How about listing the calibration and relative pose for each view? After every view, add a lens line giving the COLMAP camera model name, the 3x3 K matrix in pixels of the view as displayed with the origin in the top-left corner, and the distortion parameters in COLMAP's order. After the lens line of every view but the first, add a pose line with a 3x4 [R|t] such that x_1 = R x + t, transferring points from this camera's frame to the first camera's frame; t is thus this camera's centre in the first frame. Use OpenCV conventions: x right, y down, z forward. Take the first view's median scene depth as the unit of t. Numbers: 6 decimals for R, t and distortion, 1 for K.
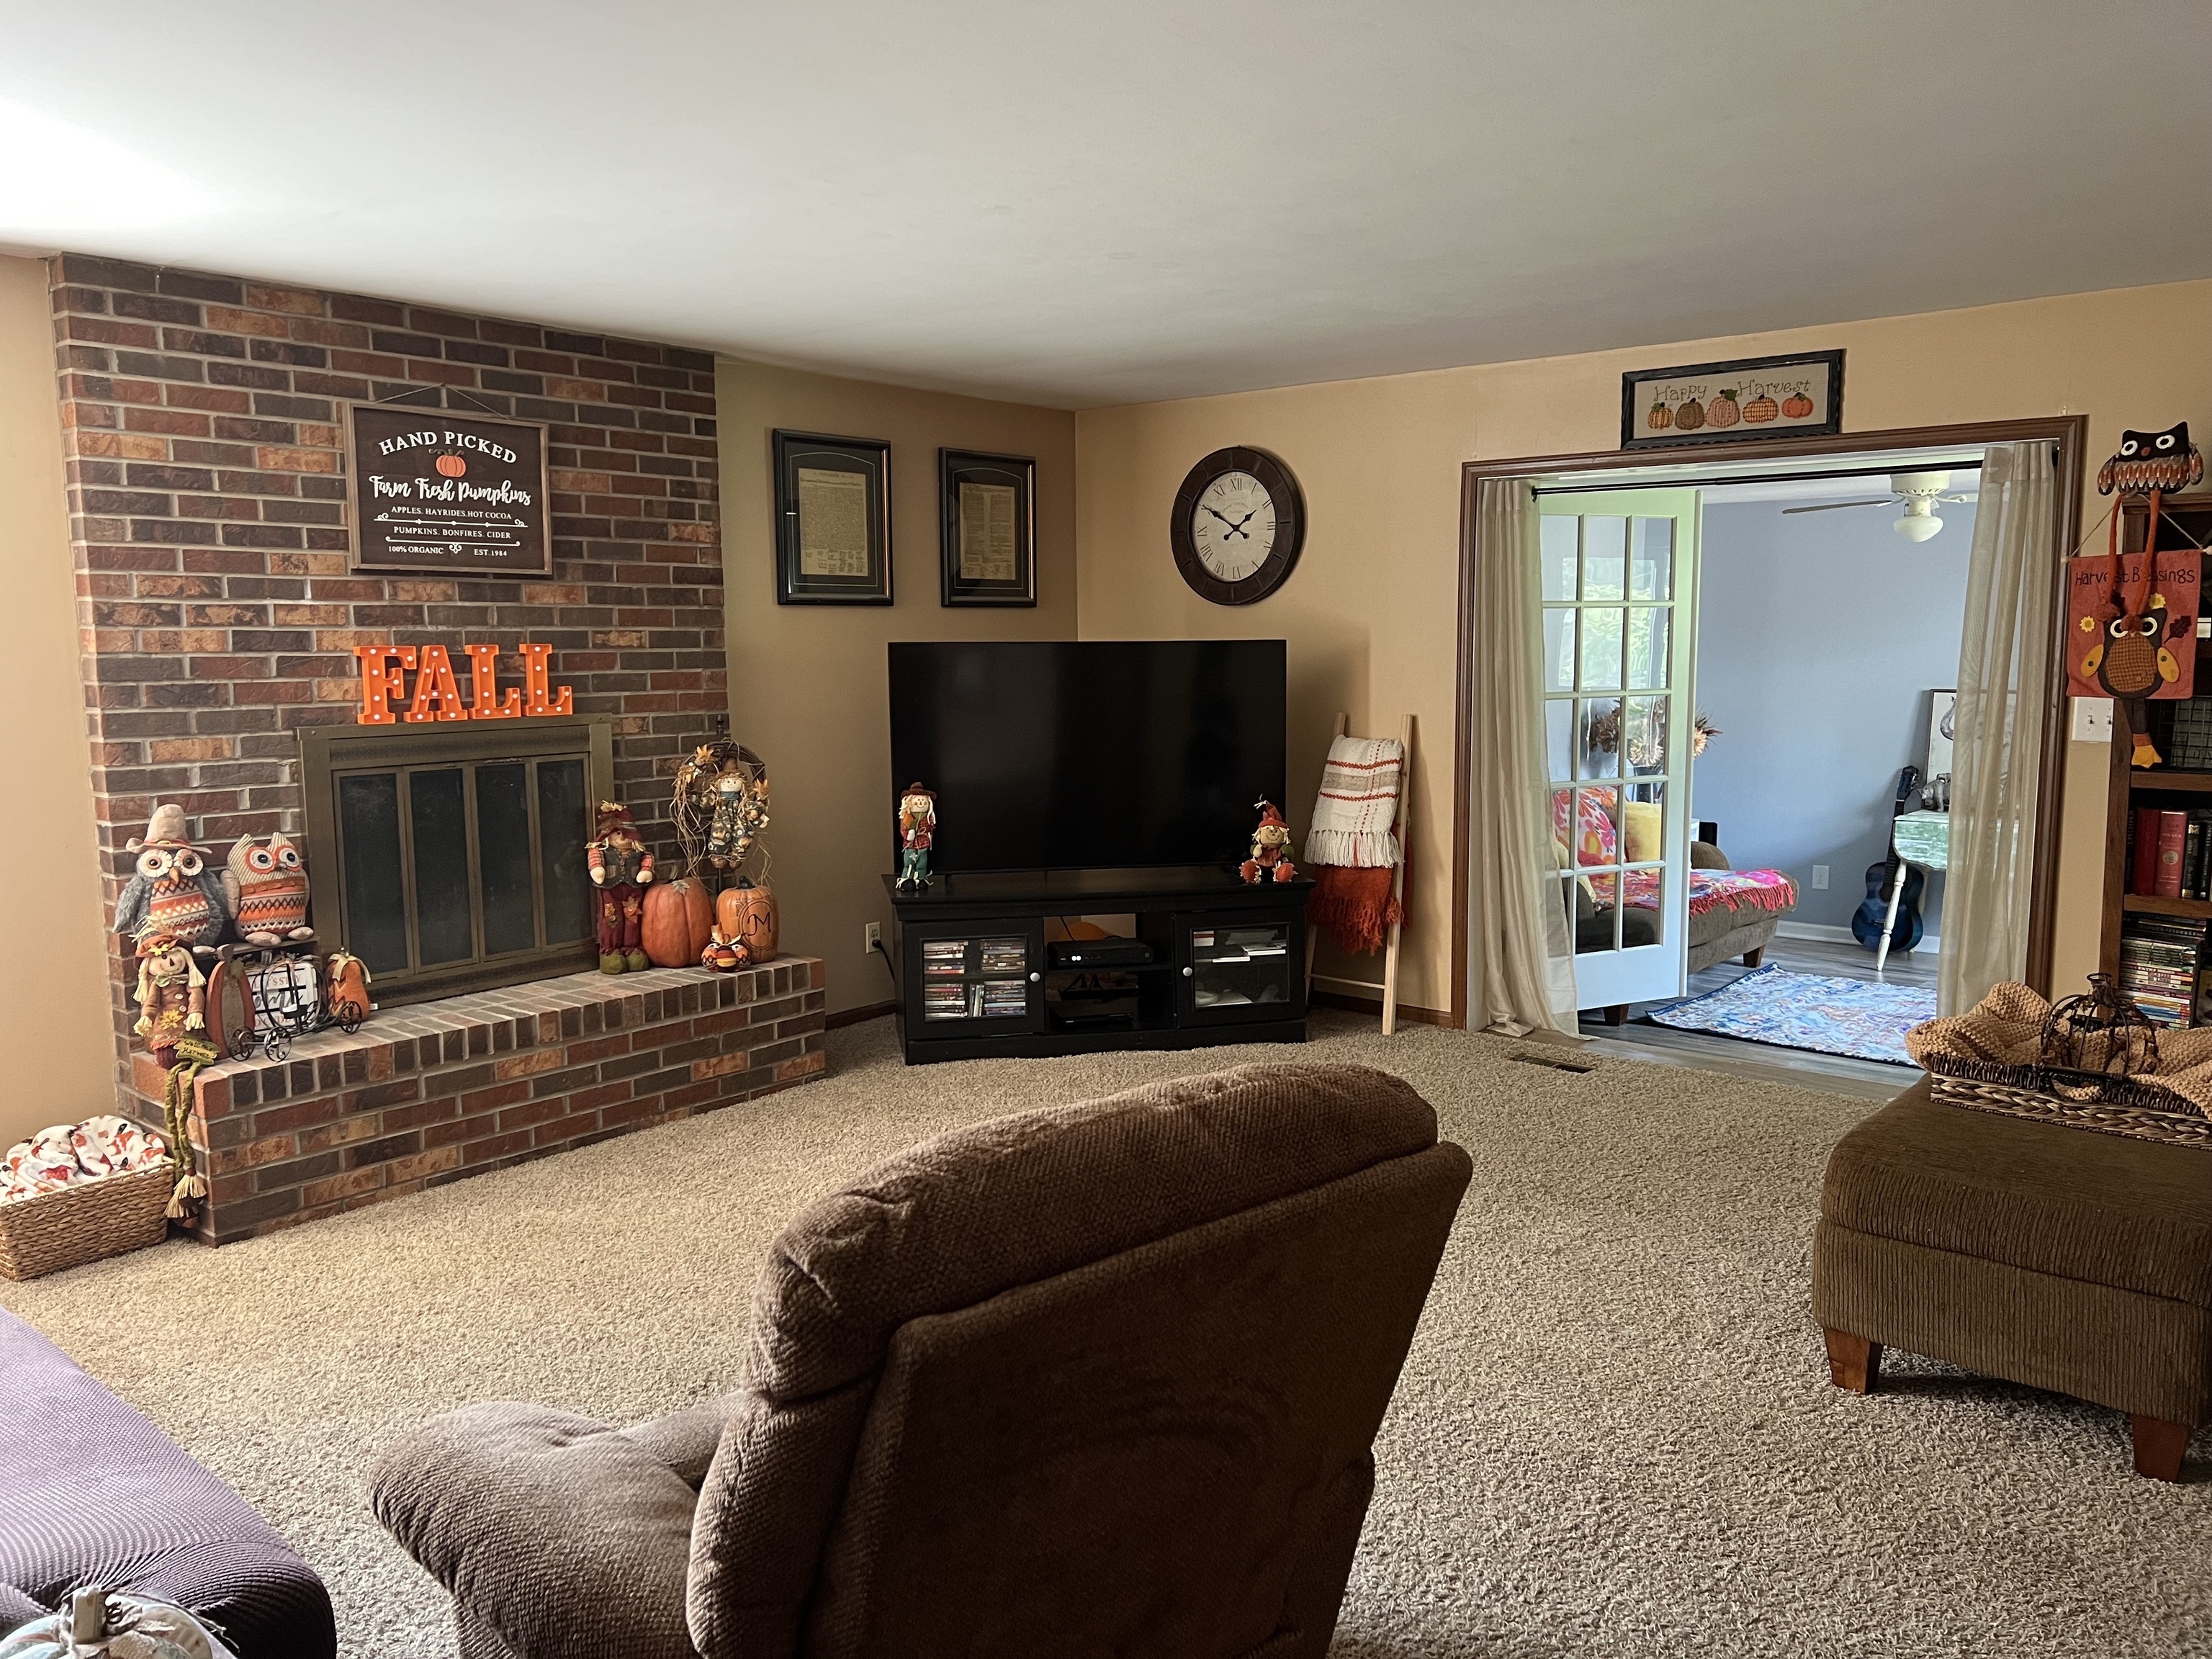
lens RADIAL K [[1642.0, 0, 1104.8], [0, 1642.0, 836.6], [0, 0, 1]] dist [-0.005777, -0.013376]
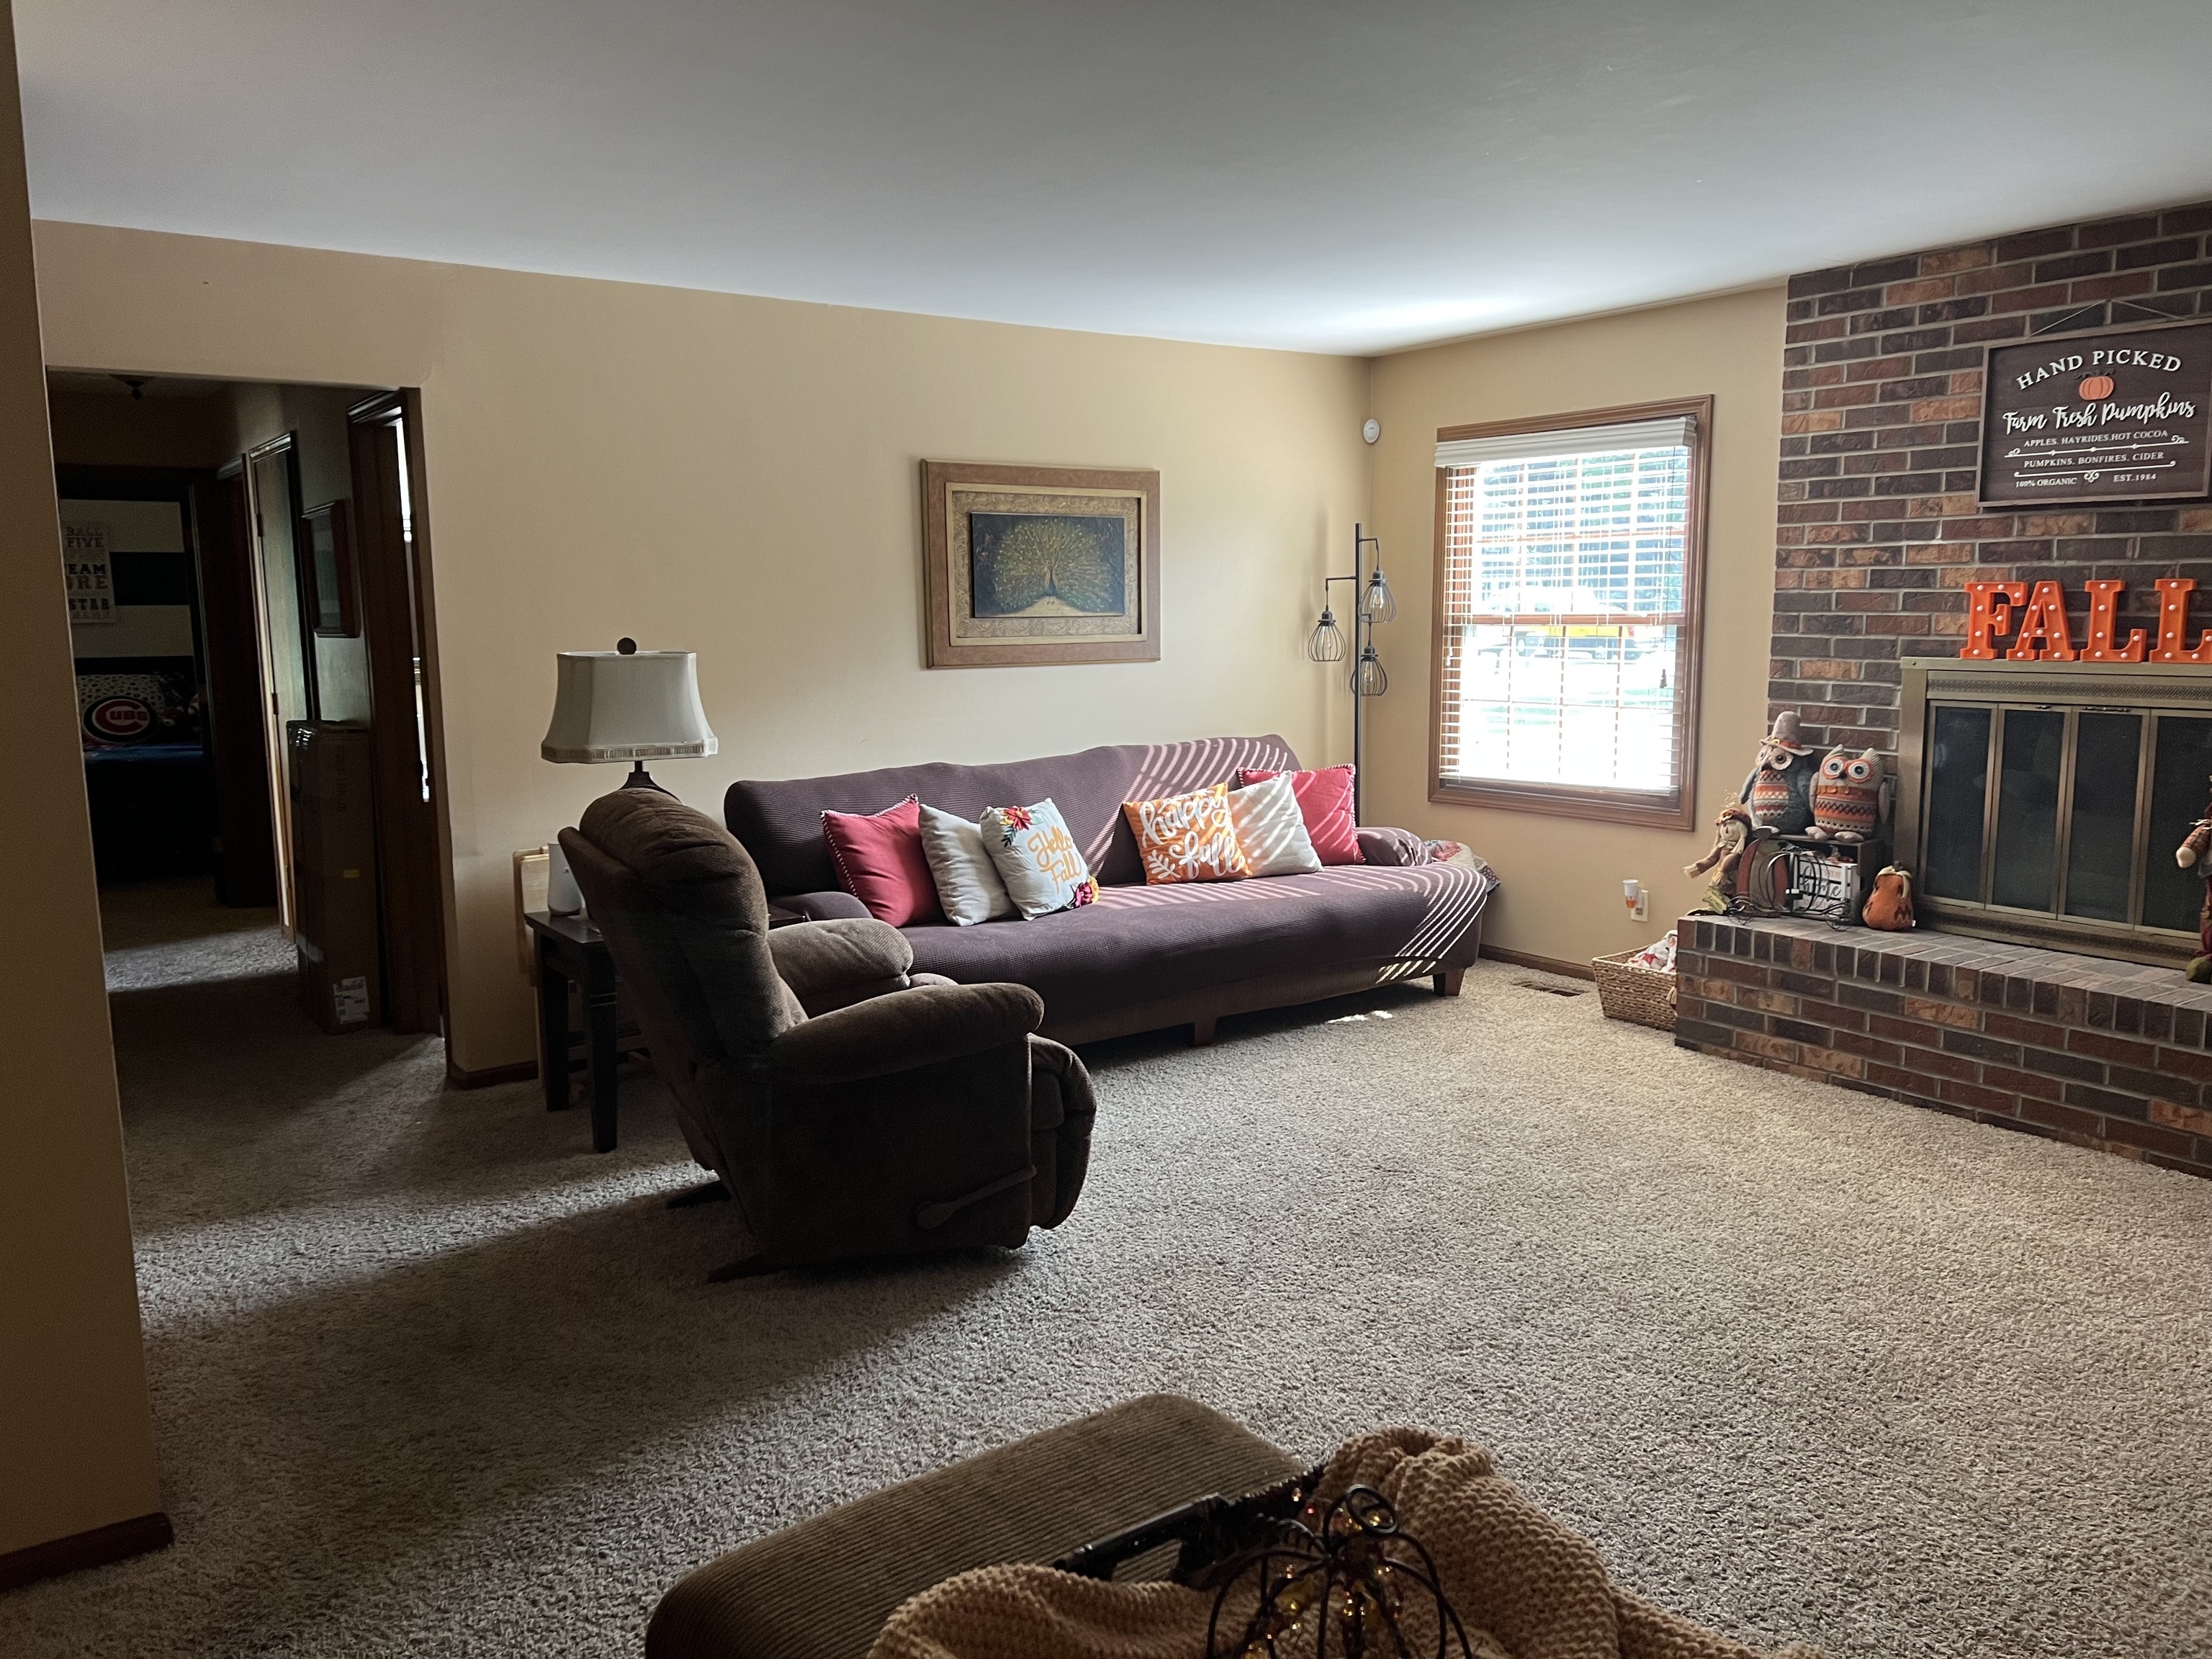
lens RADIAL K [[1642.0, 0, 1108.7], [0, 1642.0, 842.0], [0, 0, 1]] dist [-0.005777, -0.013376]
pose [[-0.274909, 0.150153, -0.949673, 0.713454], [-0.099825, 0.977935, 0.183518, -0.092750], [0.956274, 0.145252, -0.253854, 0.776298]]
